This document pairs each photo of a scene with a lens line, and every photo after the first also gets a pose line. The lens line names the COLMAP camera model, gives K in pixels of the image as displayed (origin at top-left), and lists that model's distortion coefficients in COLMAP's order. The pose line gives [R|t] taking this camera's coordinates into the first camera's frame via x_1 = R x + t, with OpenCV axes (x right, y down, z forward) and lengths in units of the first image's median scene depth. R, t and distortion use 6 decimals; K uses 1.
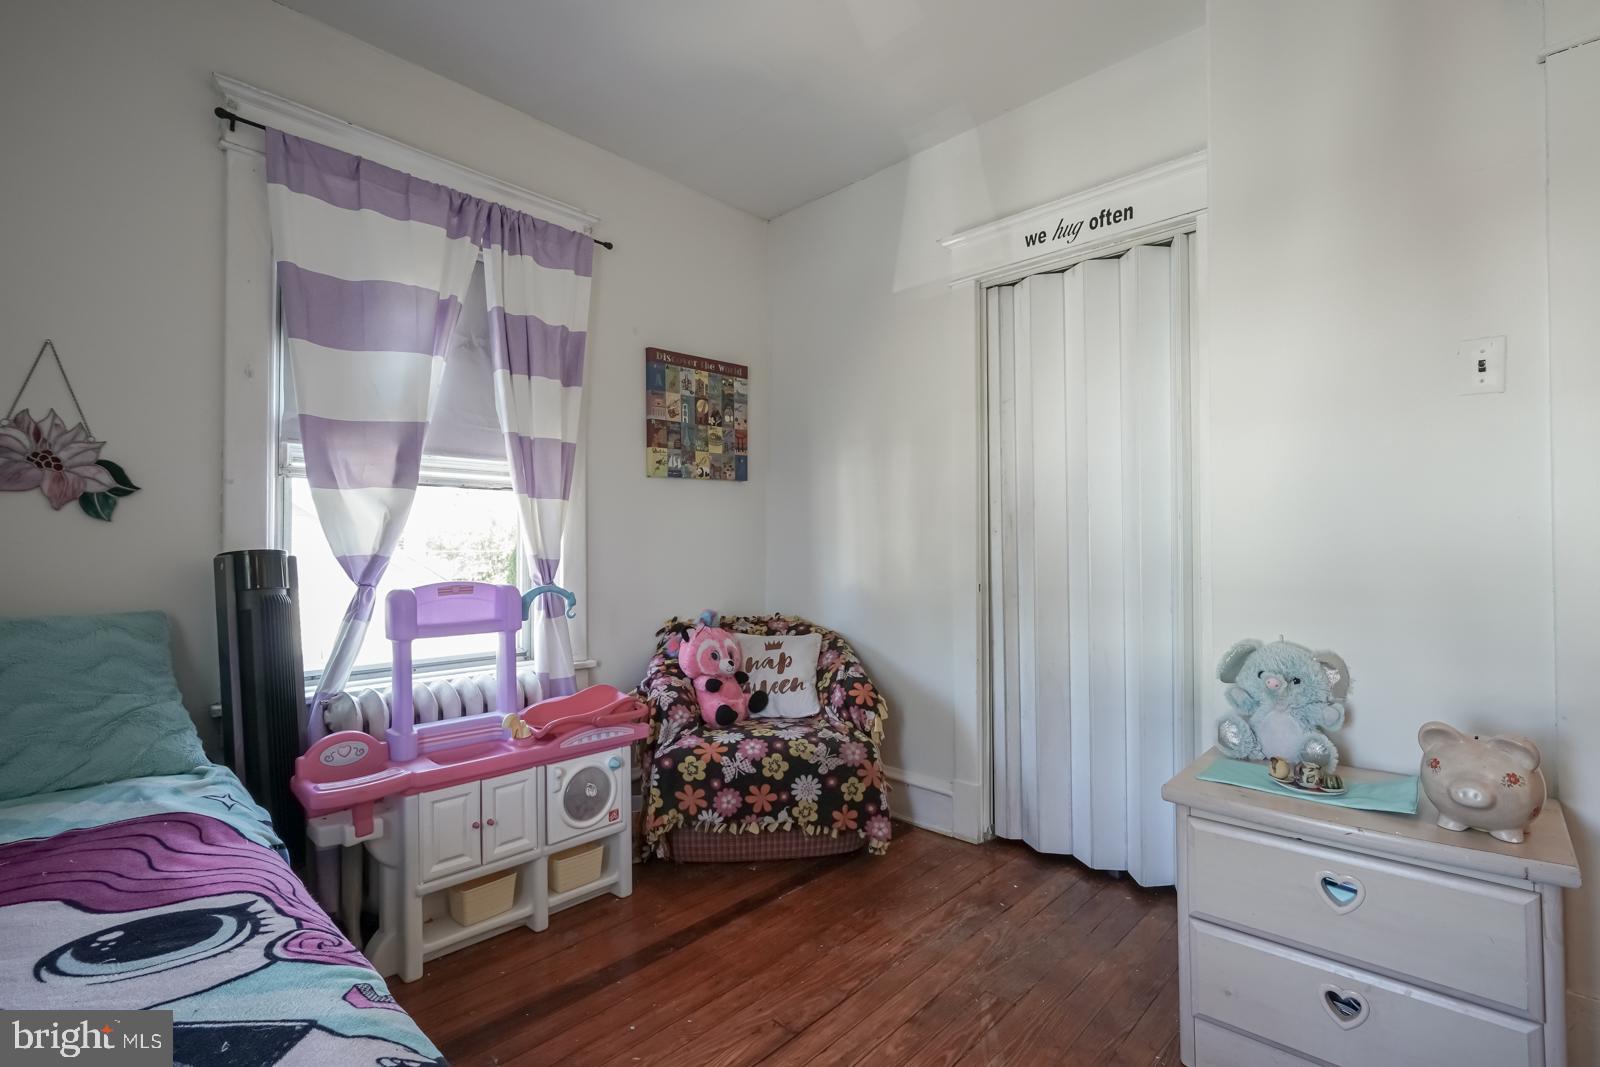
lens RADIAL K [[725.3, 0, 821.7], [0, 725.3, 540.3], [0, 0, 1]] dist [-0.006267, 0.001472]
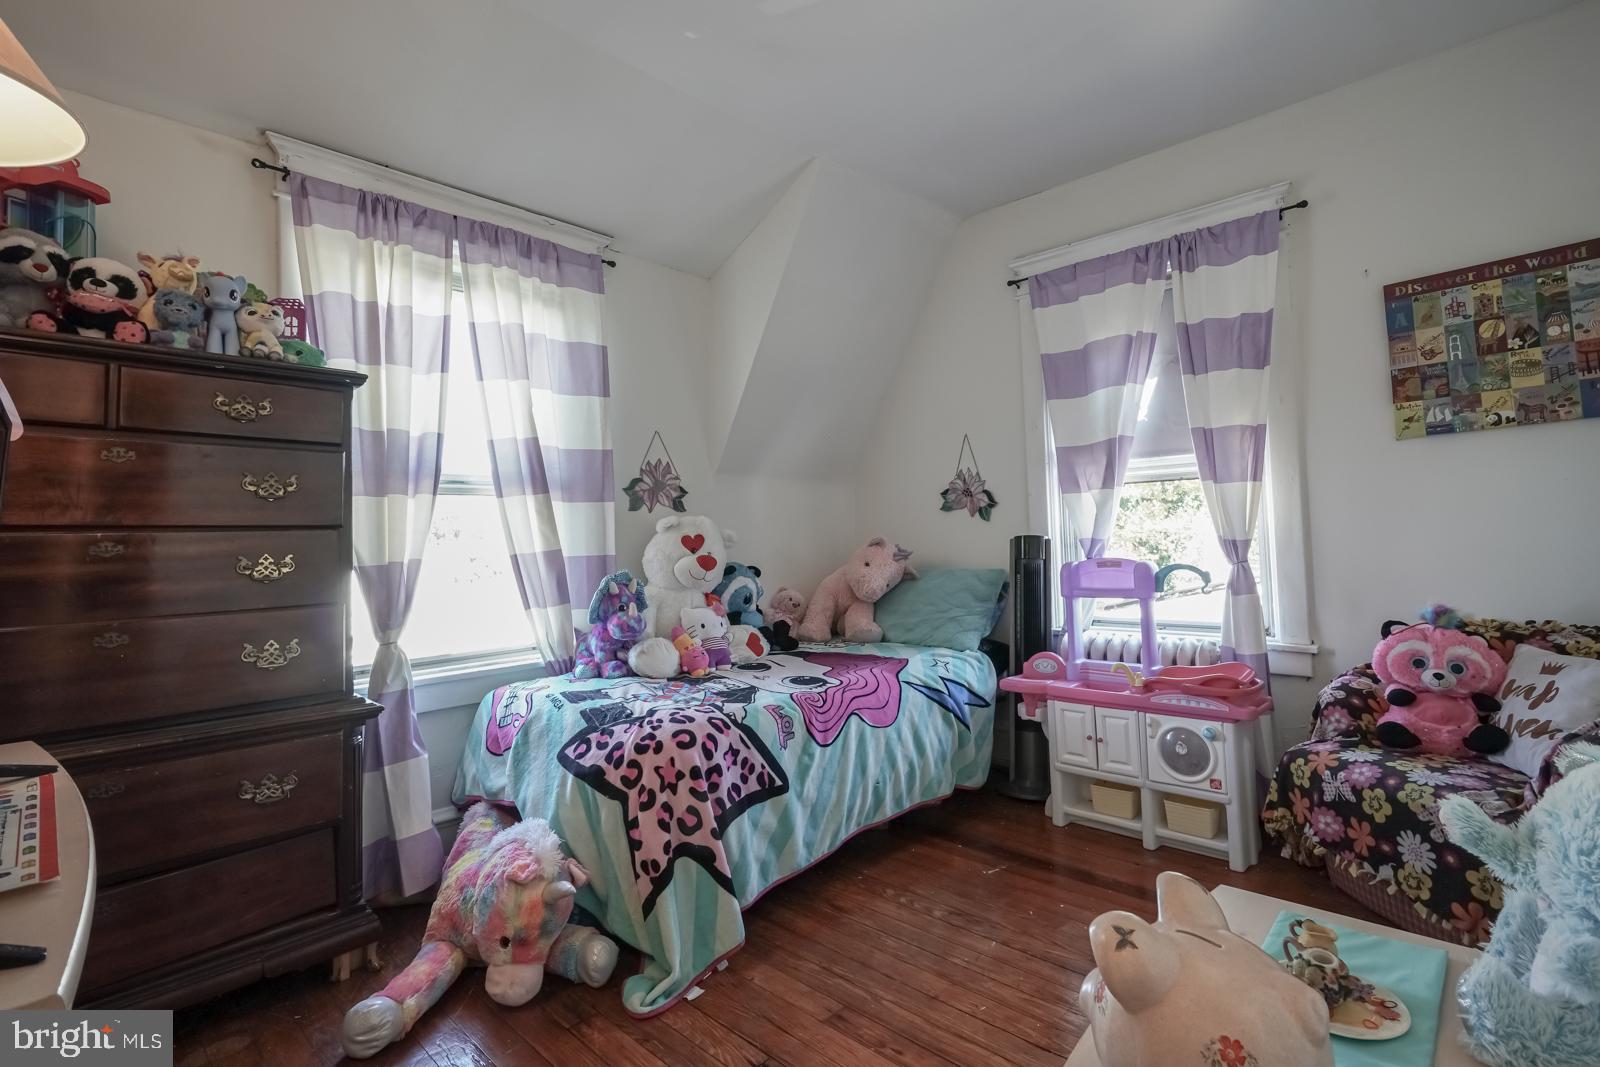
lens RADIAL K [[725.3, 0, 821.7], [0, 725.3, 540.3], [0, 0, 1]] dist [-0.006267, 0.001472]
pose [[0.016239, 0.000253, -0.999868, 0.704800], [0.033160, 0.999450, 0.000791, 0.005933], [0.999318, -0.033168, 0.016221, 0.395665]]
